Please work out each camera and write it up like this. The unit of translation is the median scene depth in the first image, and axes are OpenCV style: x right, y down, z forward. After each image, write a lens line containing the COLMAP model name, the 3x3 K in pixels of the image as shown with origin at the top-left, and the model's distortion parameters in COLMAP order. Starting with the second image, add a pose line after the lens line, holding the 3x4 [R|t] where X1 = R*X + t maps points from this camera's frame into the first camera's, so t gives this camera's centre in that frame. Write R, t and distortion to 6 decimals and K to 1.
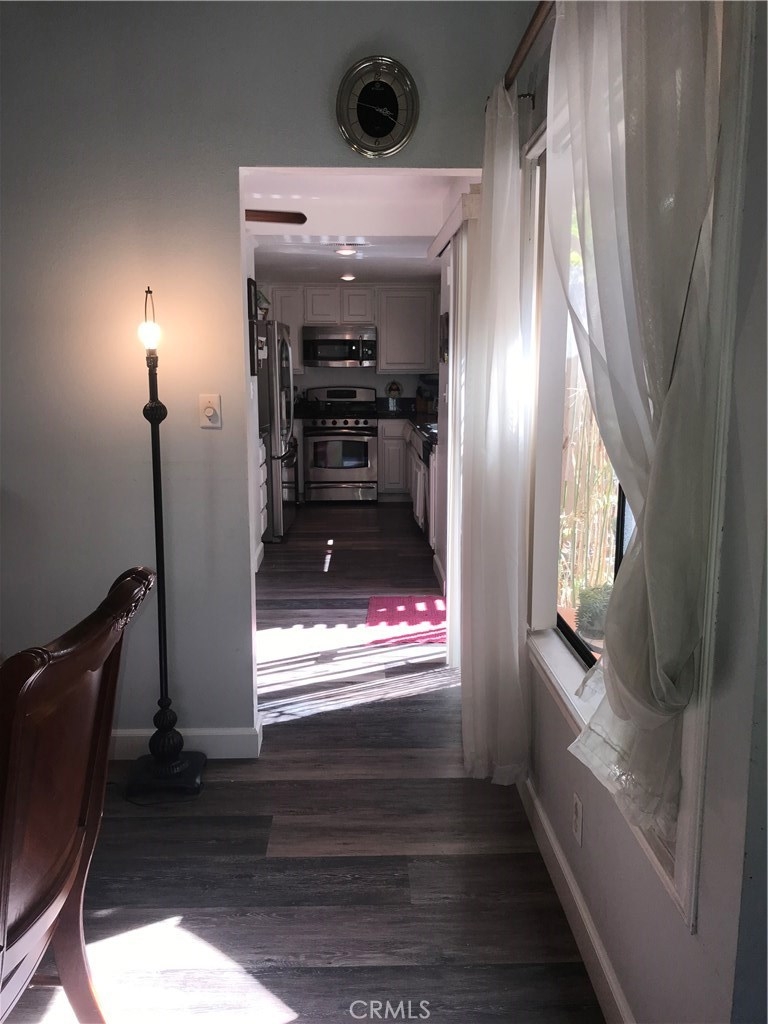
lens RADIAL K [[843.2, 0, 384.9], [0, 843.2, 514.3], [0, 0, 1]] dist [0.011730, -0.009213]
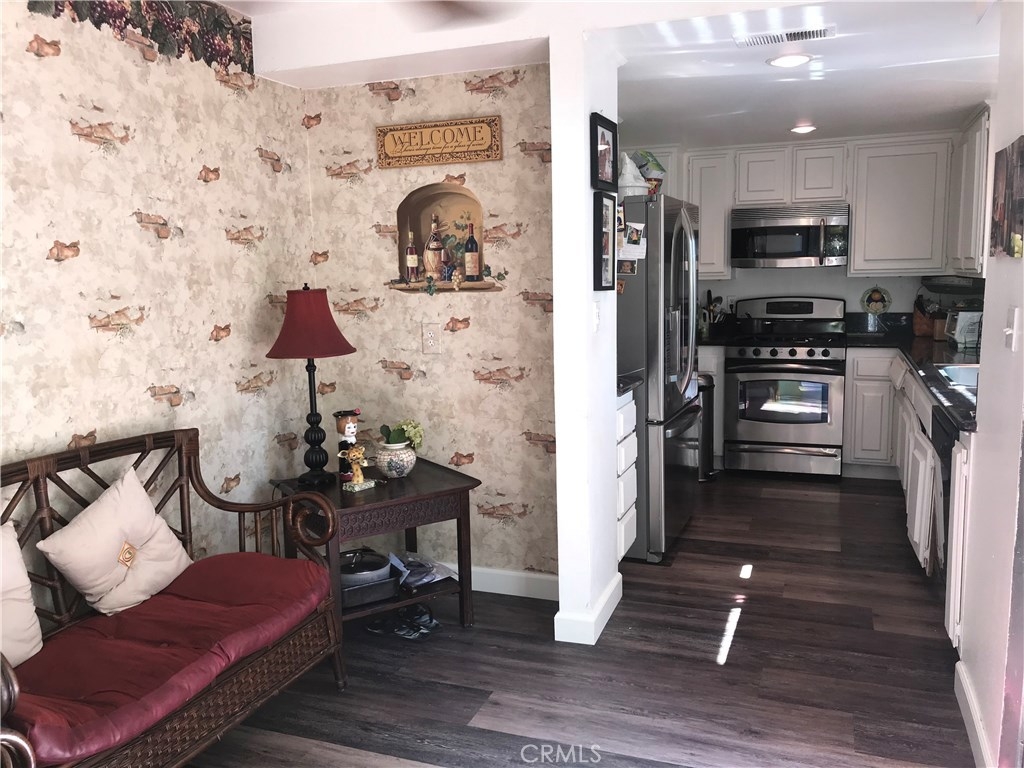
lens RADIAL K [[843.2, 0, 506.7], [0, 843.2, 382.5], [0, 0, 1]] dist [0.011730, -0.009213]
pose [[0.921515, 0.031902, -0.387030, 0.002896], [-0.046014, 0.998569, -0.027250, -0.057935], [0.385607, 0.042920, 0.921664, 0.316543]]
